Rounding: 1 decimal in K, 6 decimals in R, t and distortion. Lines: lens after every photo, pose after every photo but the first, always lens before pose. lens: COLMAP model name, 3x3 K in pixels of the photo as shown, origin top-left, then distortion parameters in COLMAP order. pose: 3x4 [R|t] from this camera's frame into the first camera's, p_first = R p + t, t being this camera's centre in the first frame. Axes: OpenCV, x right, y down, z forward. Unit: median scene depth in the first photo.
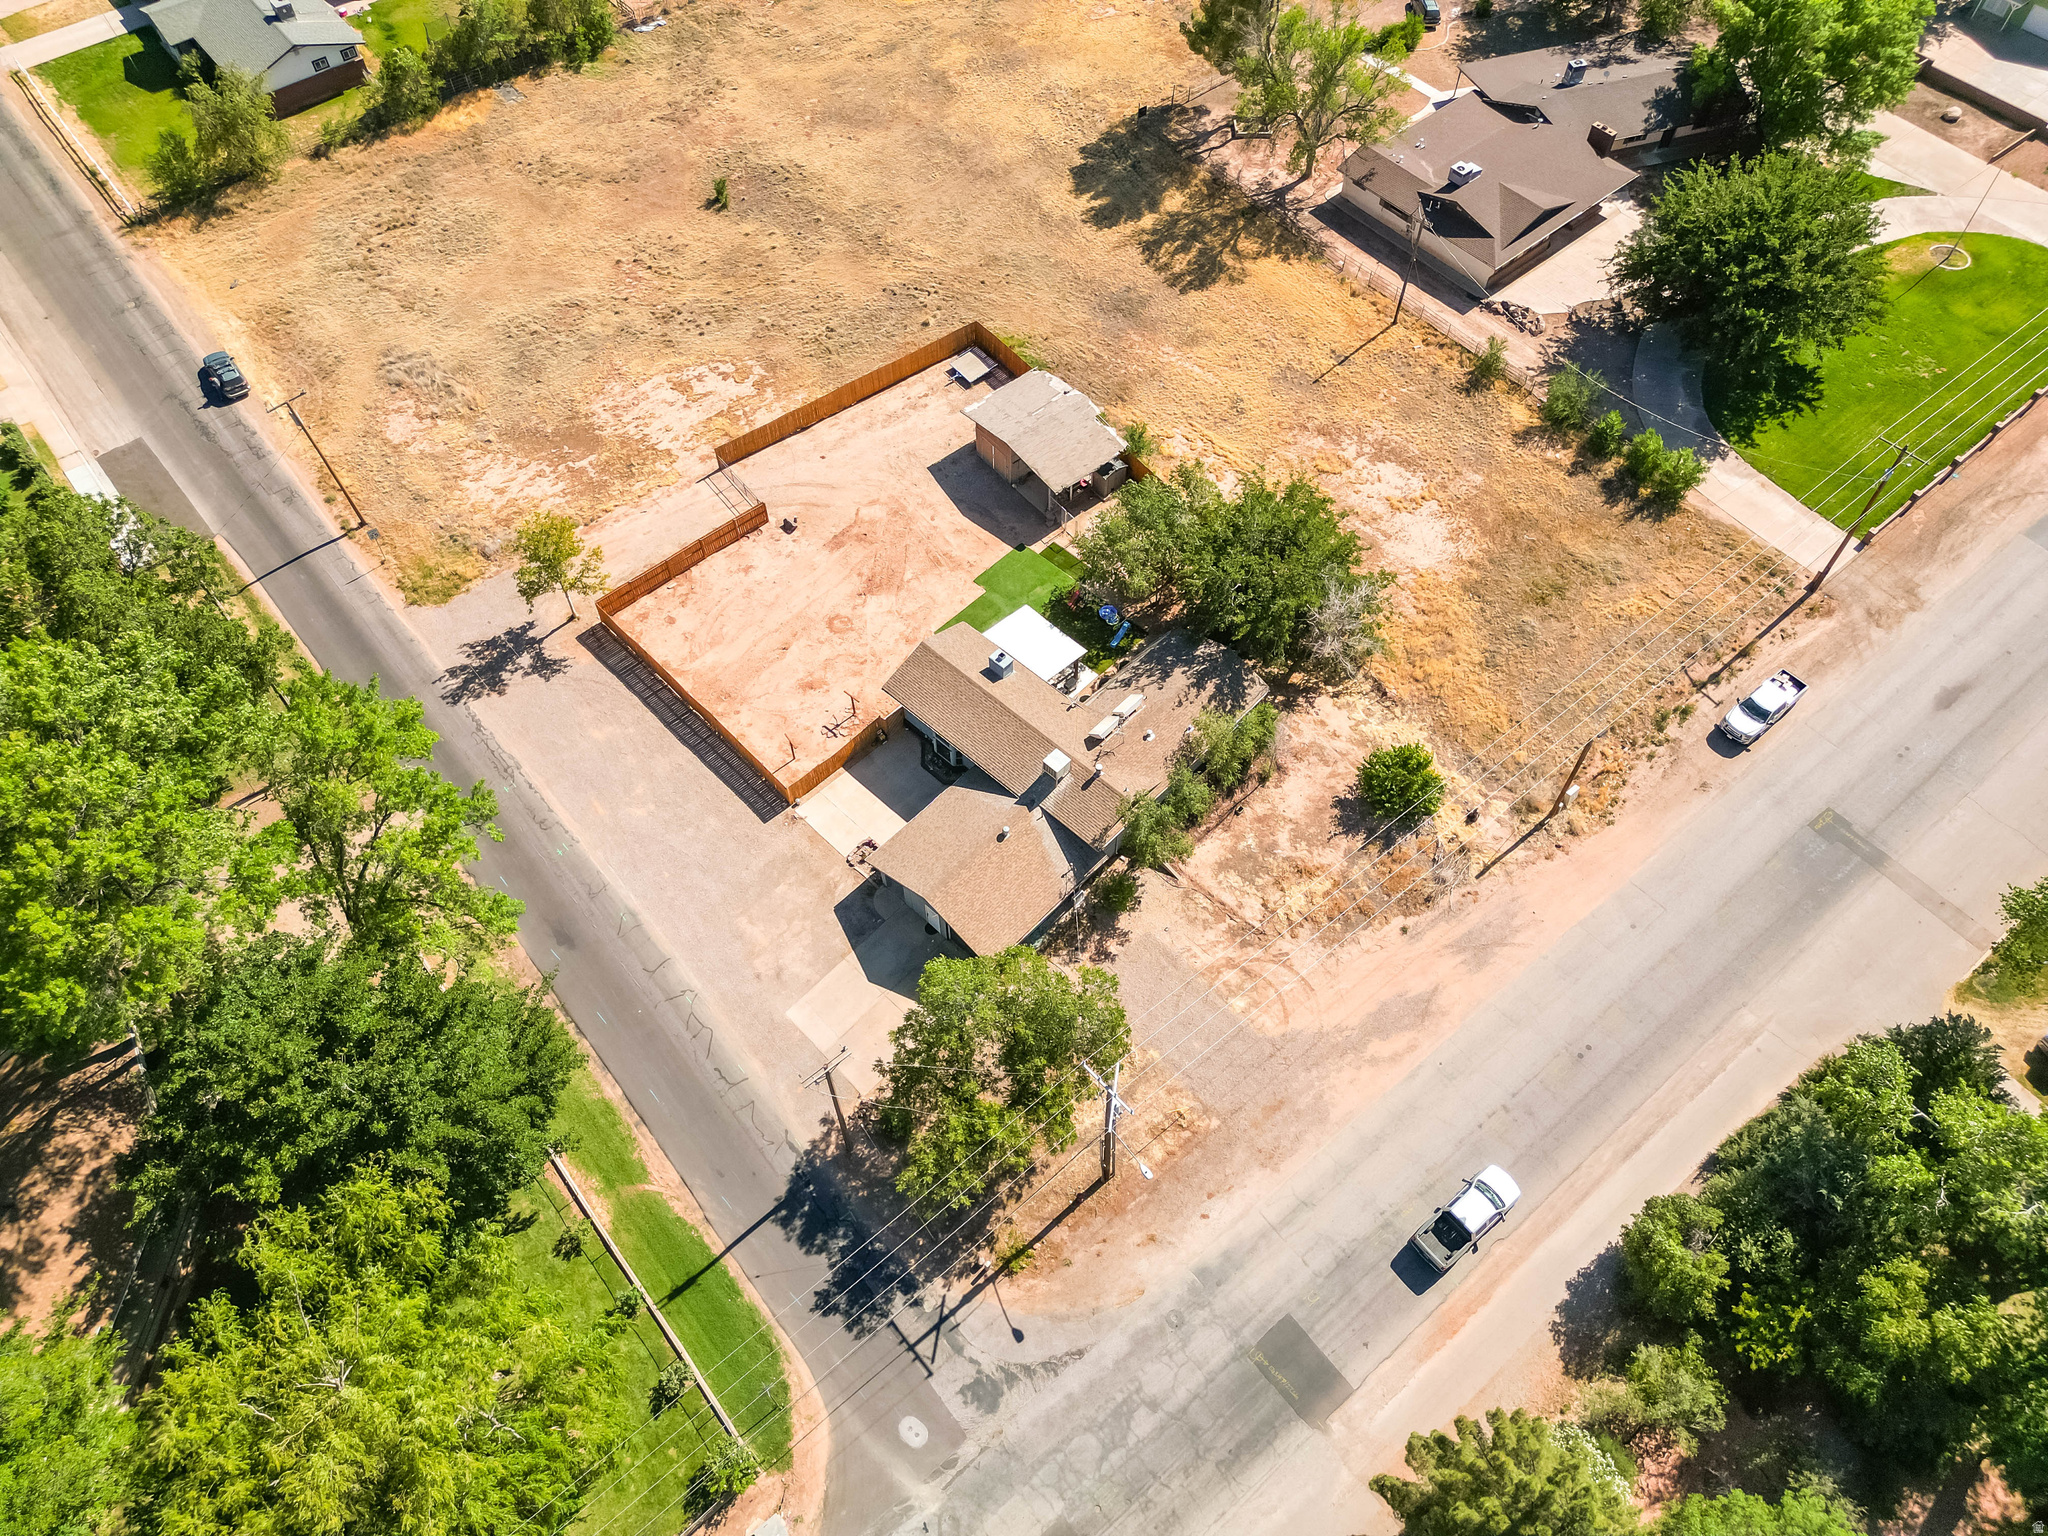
lens RADIAL K [[1439.8, 0, 1026.5], [0, 1439.8, 764.6], [0, 0, 1]] dist [0.078401, -0.078041]
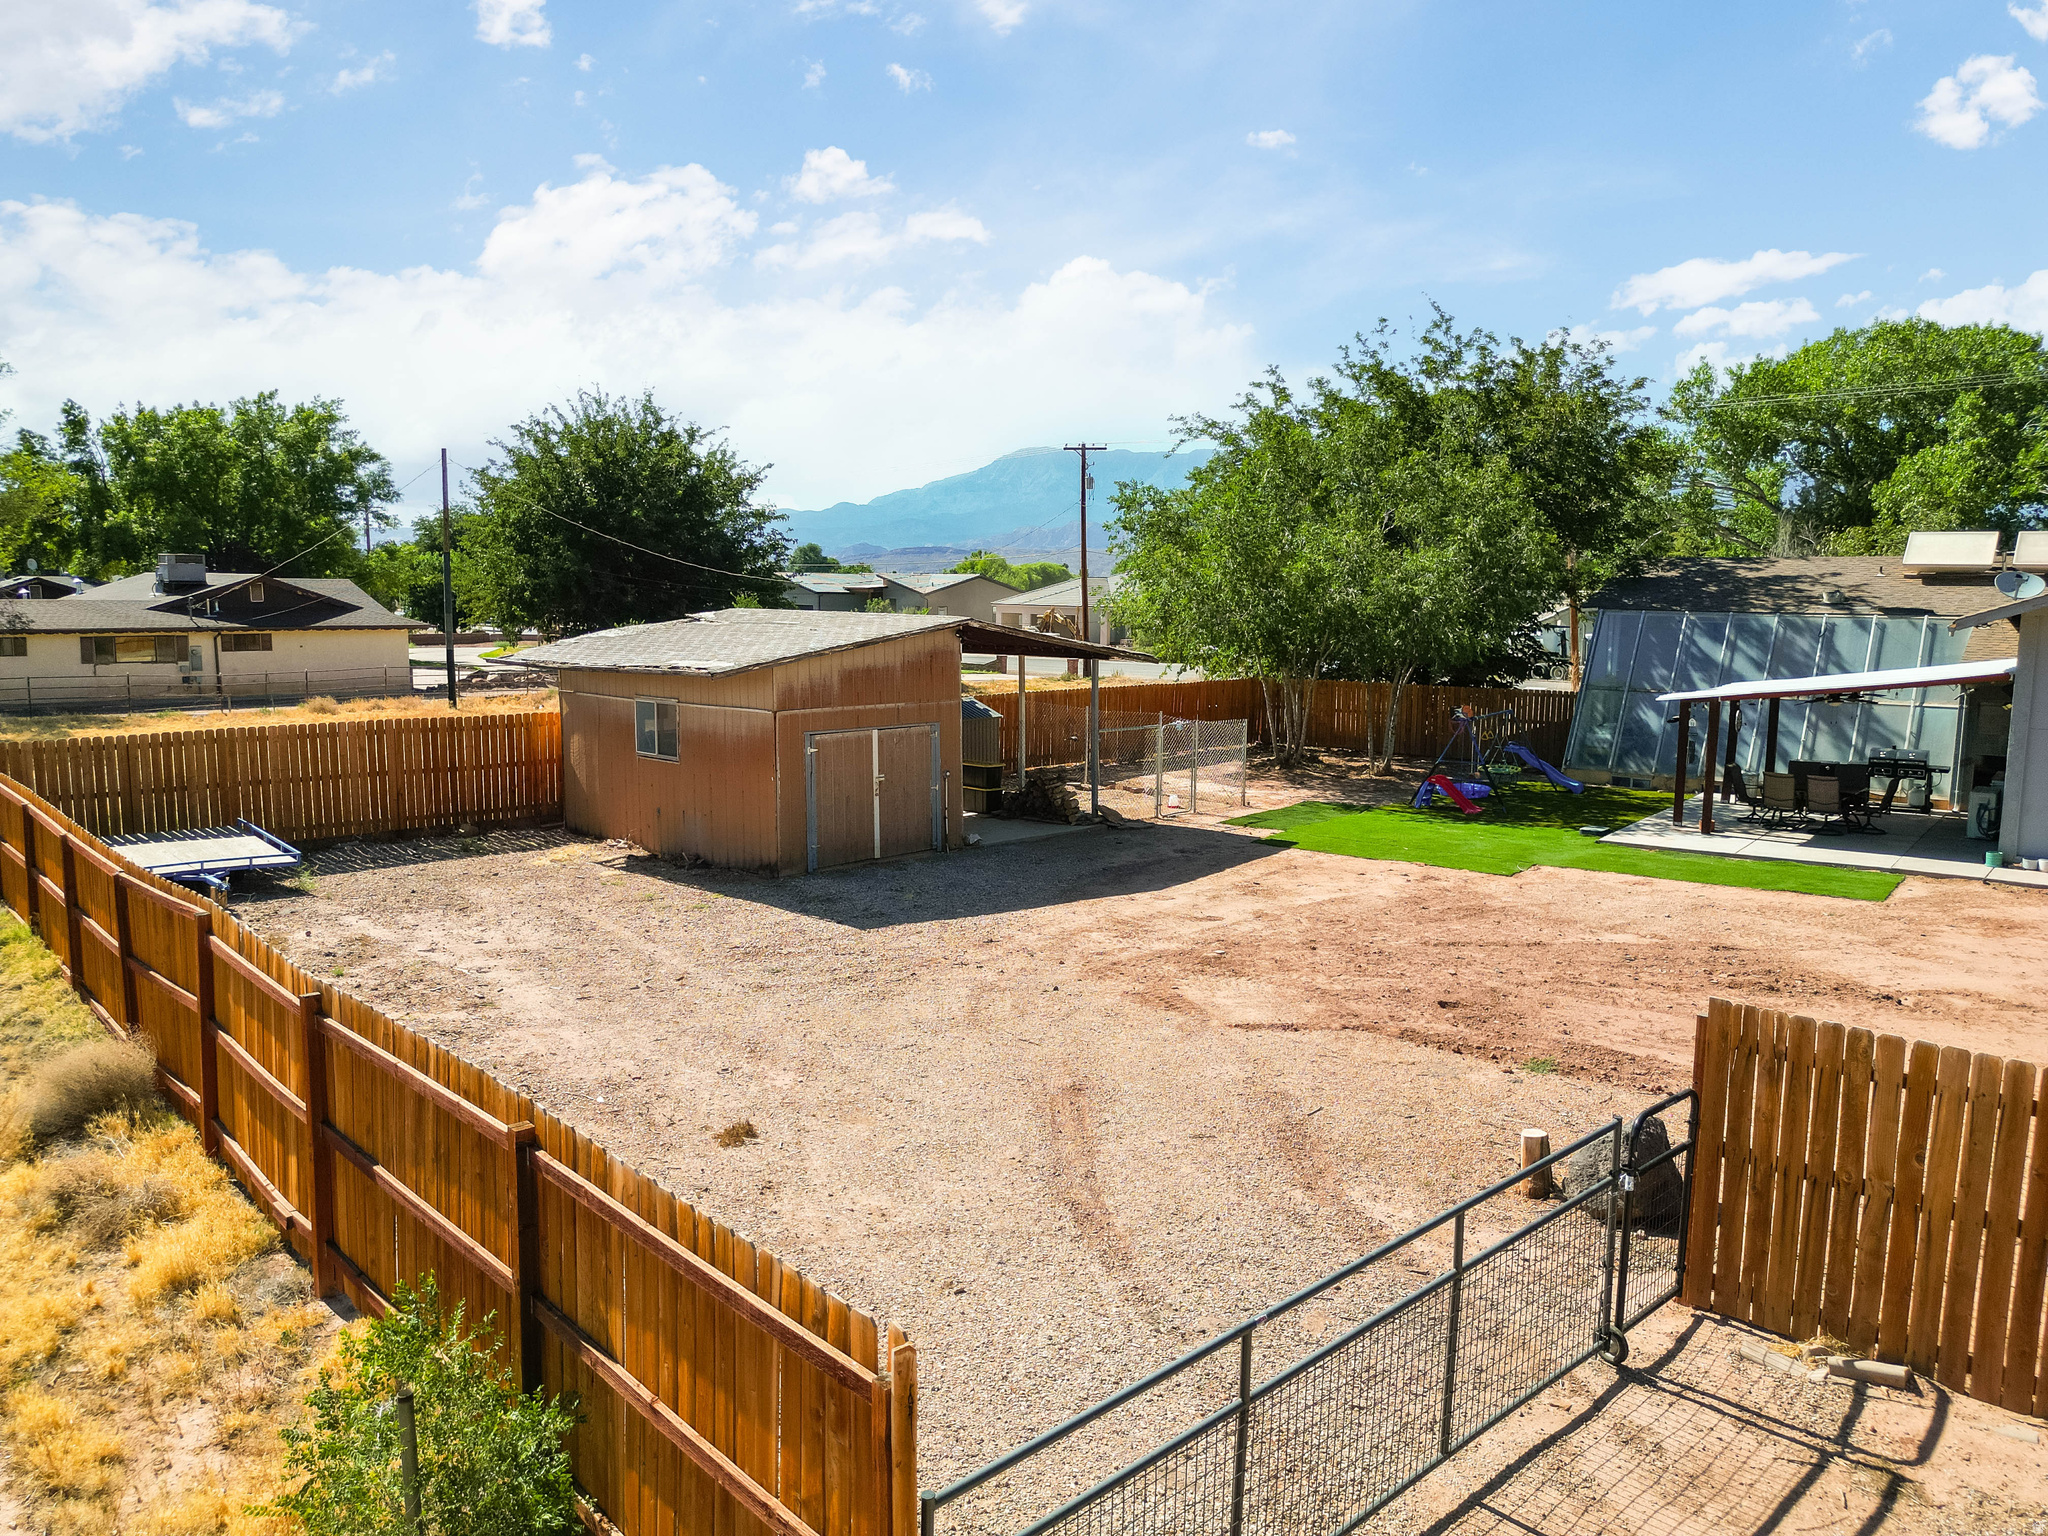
lens RADIAL K [[1439.8, 0, 1026.5], [0, 1439.8, 764.6], [0, 0, 1]] dist [0.078401, -0.078041]
pose [[-0.094933, -0.123312, 0.987817, -0.279430], [0.821517, 0.550722, 0.147700, -0.251507], [-0.562225, 0.825530, 0.049021, 1.063089]]
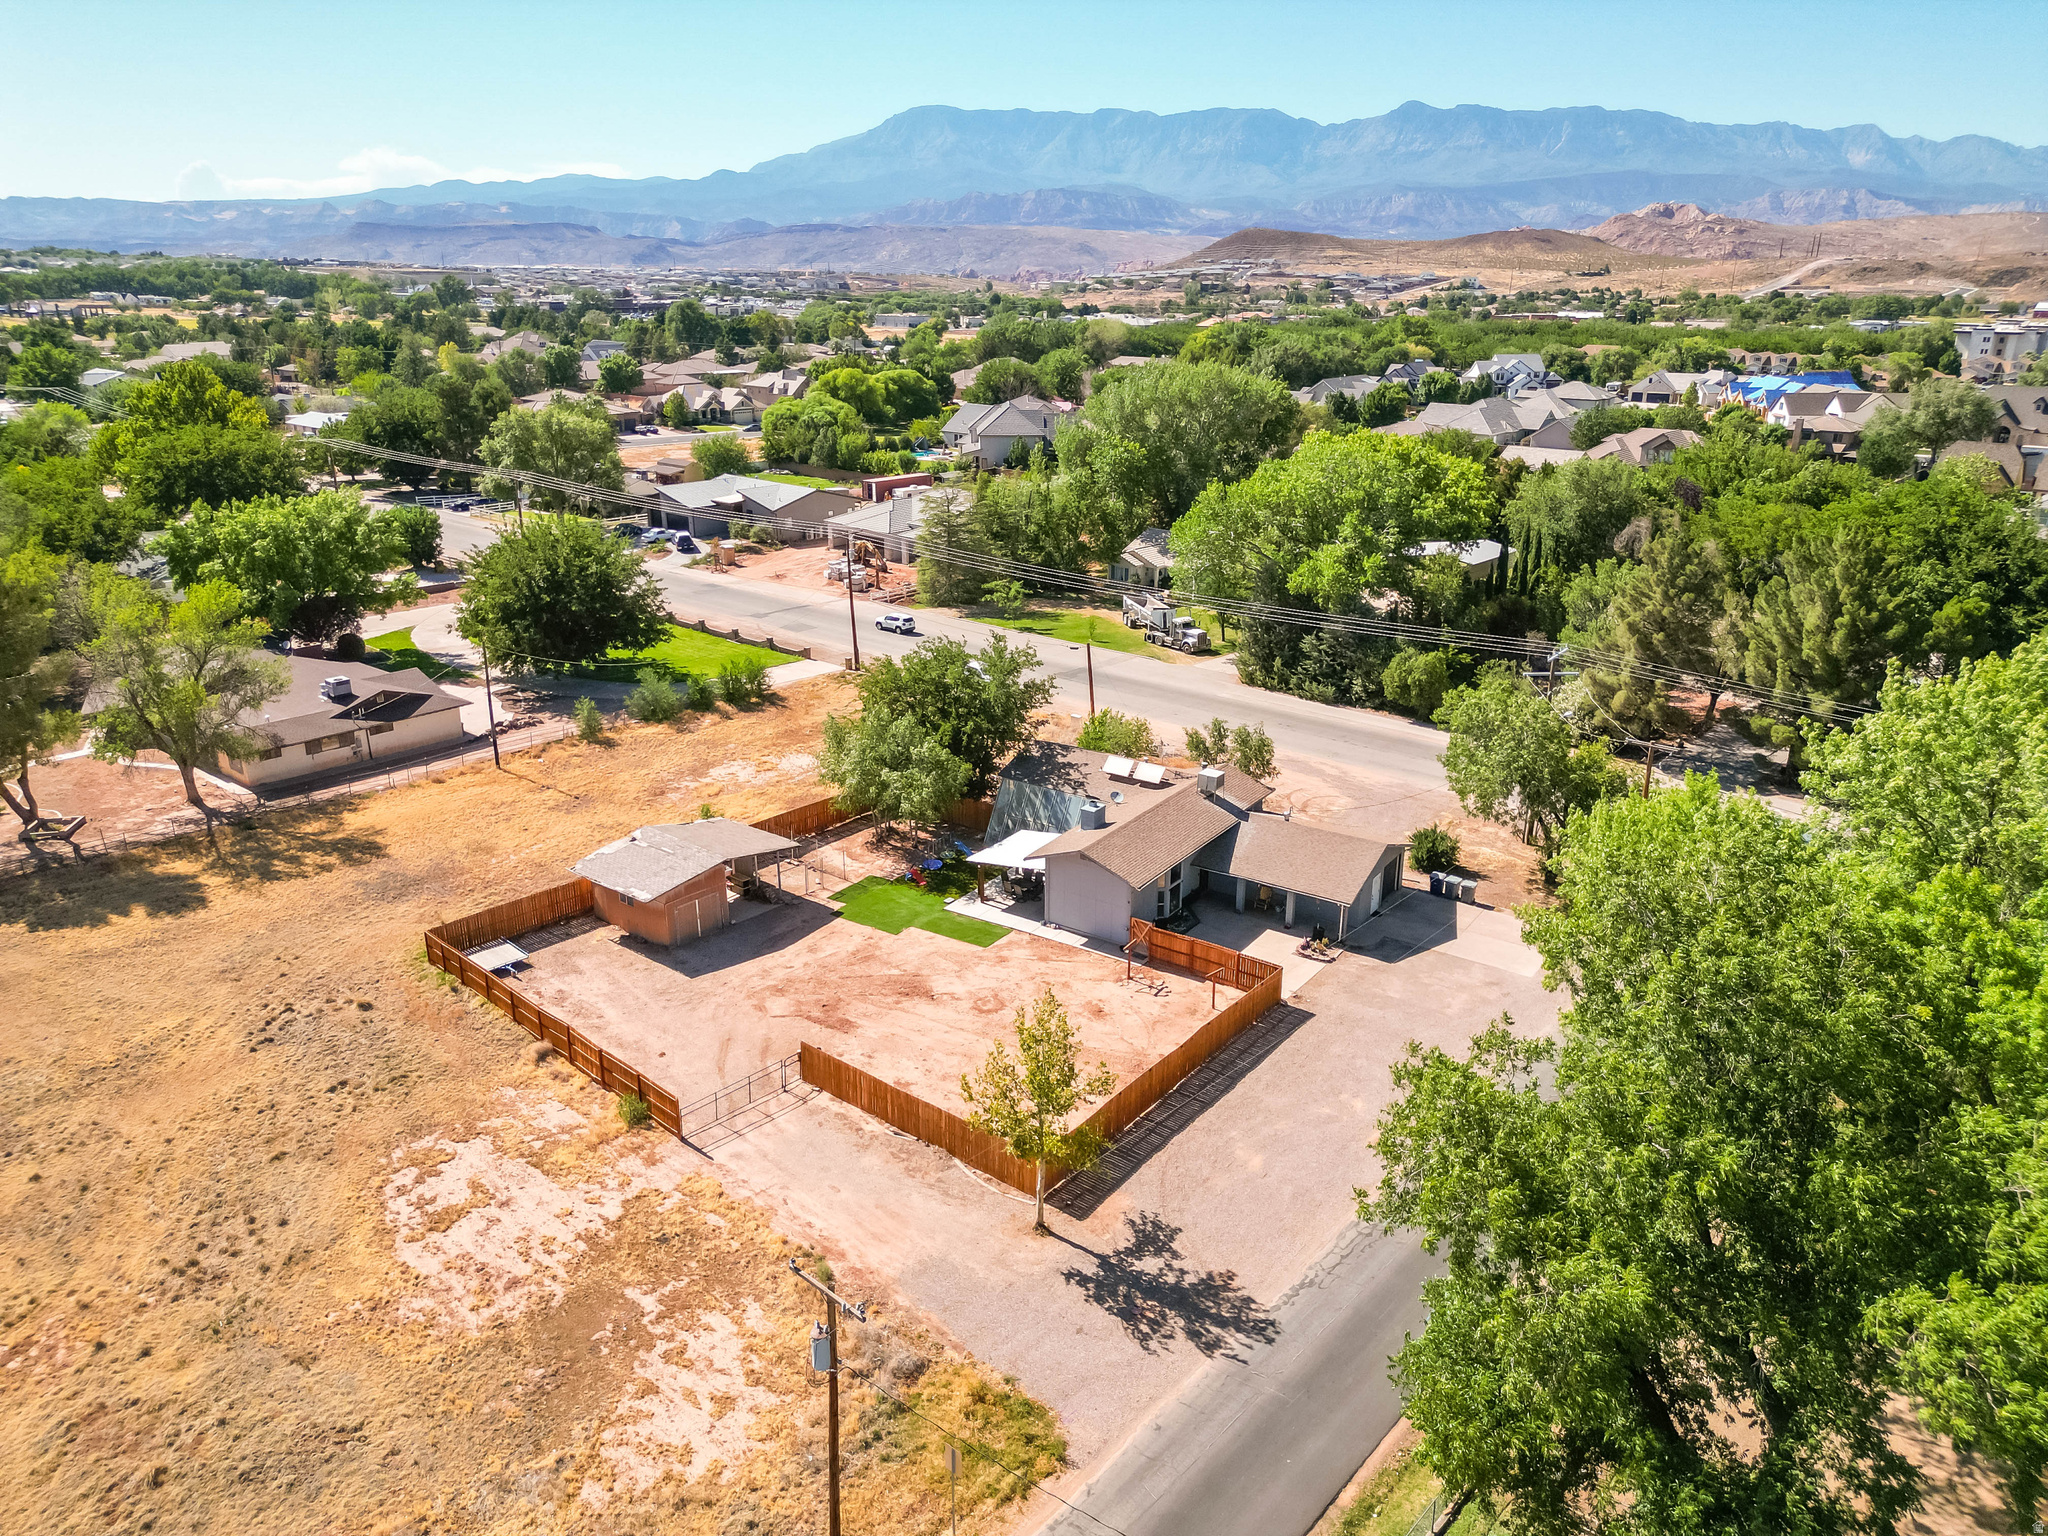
lens RADIAL K [[1438.9, 0, 1024.0], [0, 1438.9, 768.0], [0, 0, 1]] dist [0.082710, -0.070285]
pose [[-0.157884, -0.327597, 0.931533, -0.796622], [0.820782, 0.480937, 0.308247, -0.375921], [-0.548989, 0.813253, 0.192953, 0.763067]]
